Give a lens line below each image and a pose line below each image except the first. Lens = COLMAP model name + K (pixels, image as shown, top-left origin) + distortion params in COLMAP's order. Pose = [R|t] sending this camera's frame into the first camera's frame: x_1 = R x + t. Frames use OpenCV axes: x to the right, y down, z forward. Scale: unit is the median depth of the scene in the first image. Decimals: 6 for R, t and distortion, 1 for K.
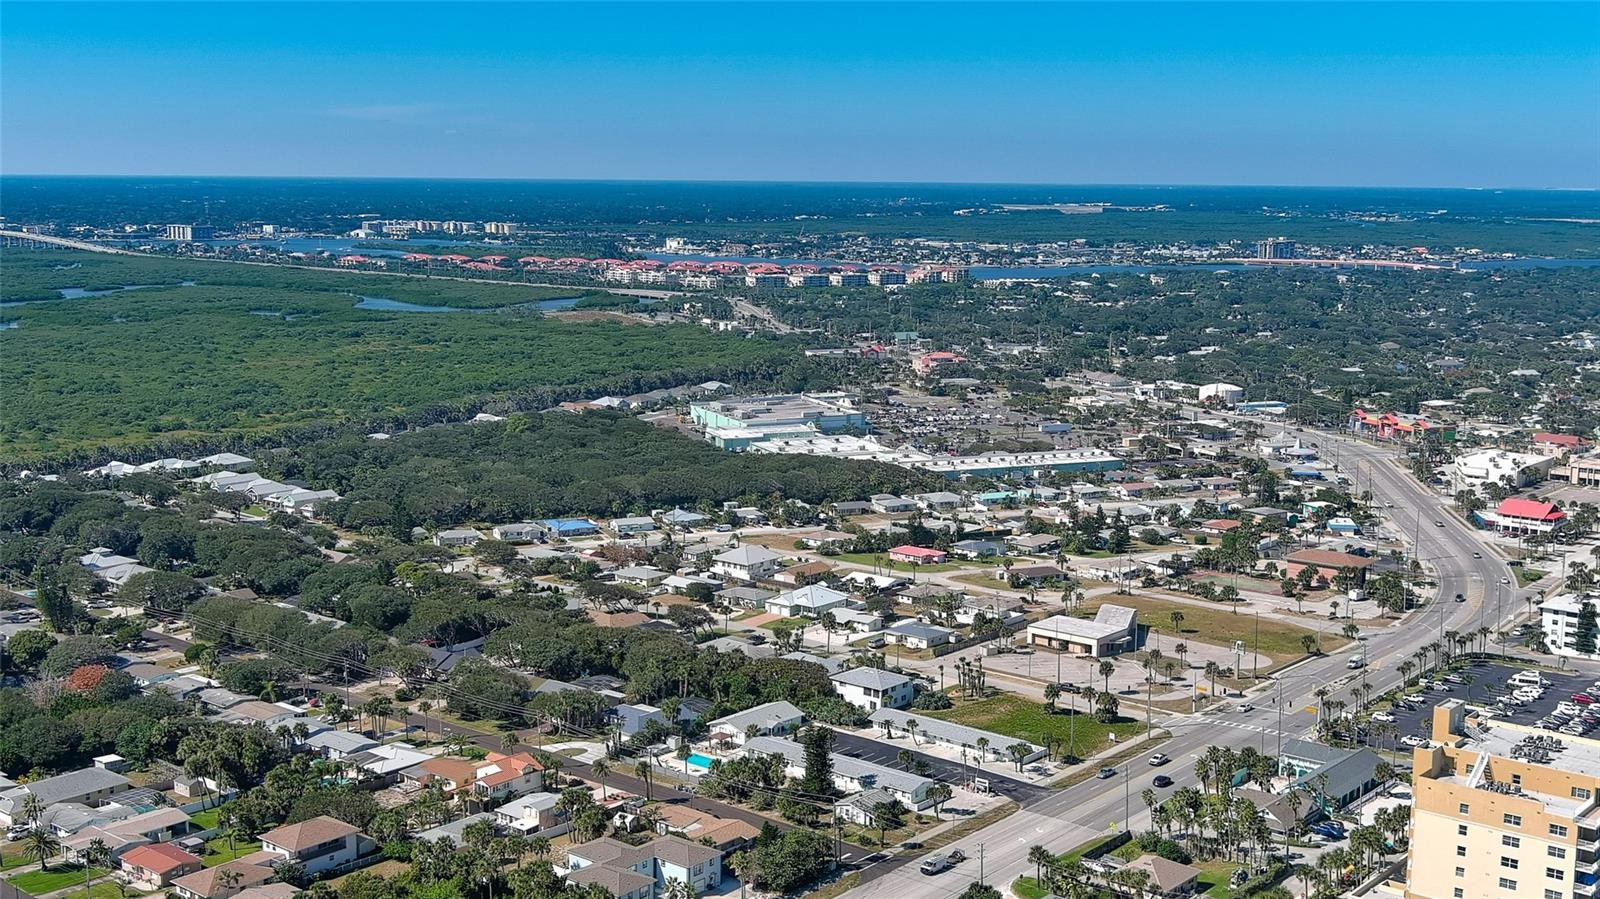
lens RADIAL K [[1850.8, 0, 800.0], [0, 1850.8, 449.5], [0, 0, 1]] dist [-0.000760, -0.006897]
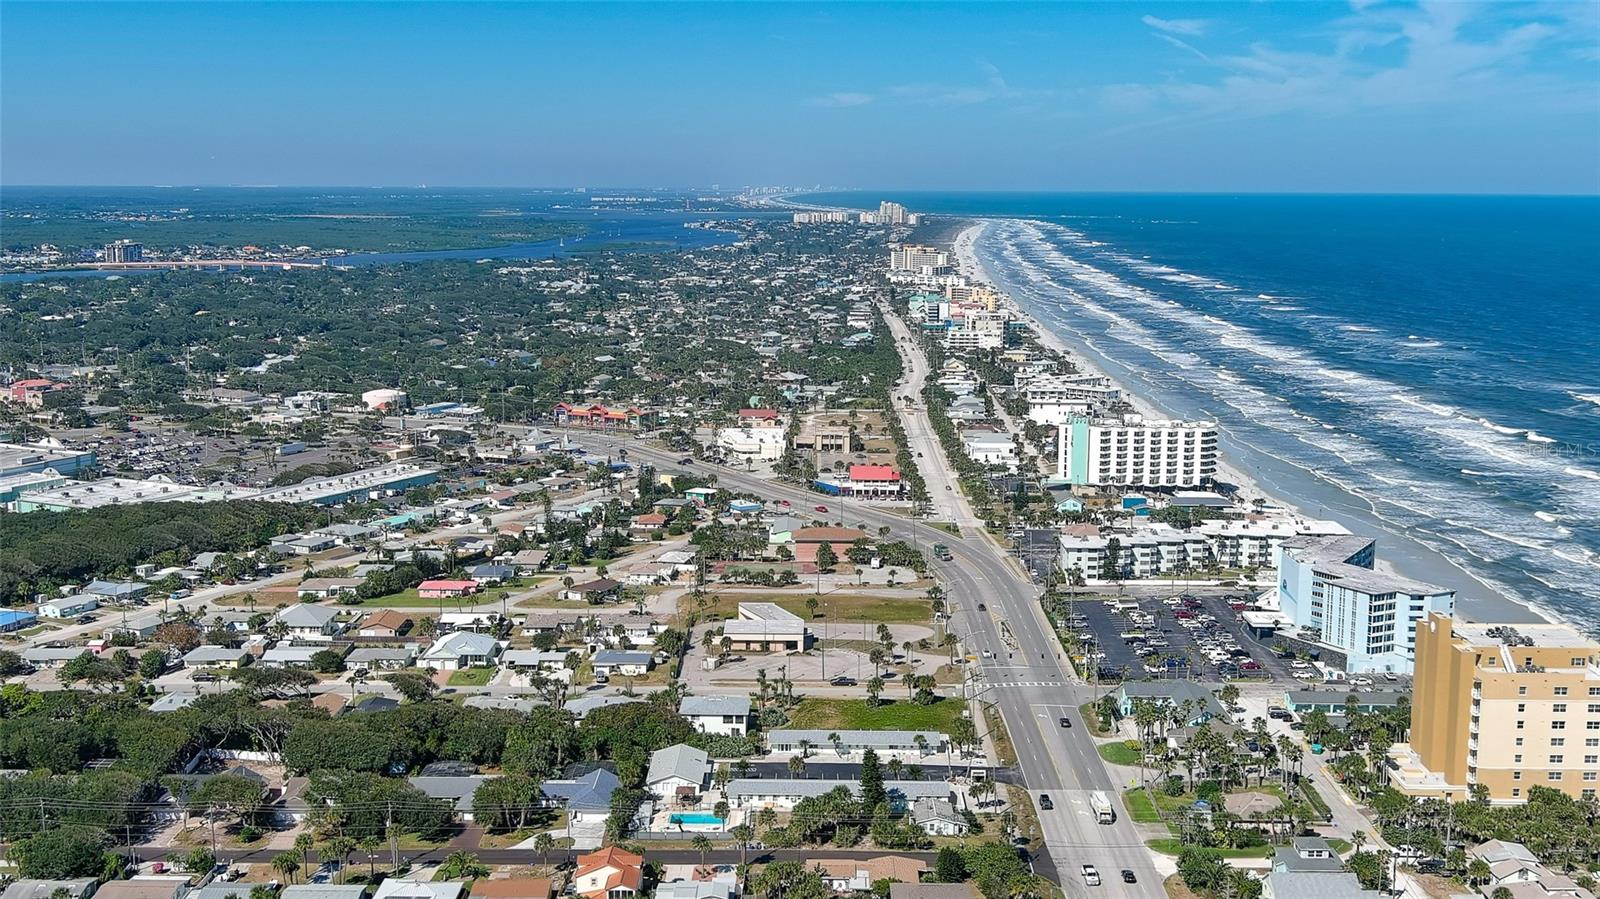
lens RADIAL K [[1850.8, 0, 800.0], [0, 1850.8, 449.5], [0, 0, 1]] dist [-0.000760, -0.006897]
pose [[0.775145, -0.098456, 0.624065, -0.460038], [0.097810, 0.994575, 0.035421, -0.035186], [-0.624166, 0.033583, 0.780569, 0.189489]]
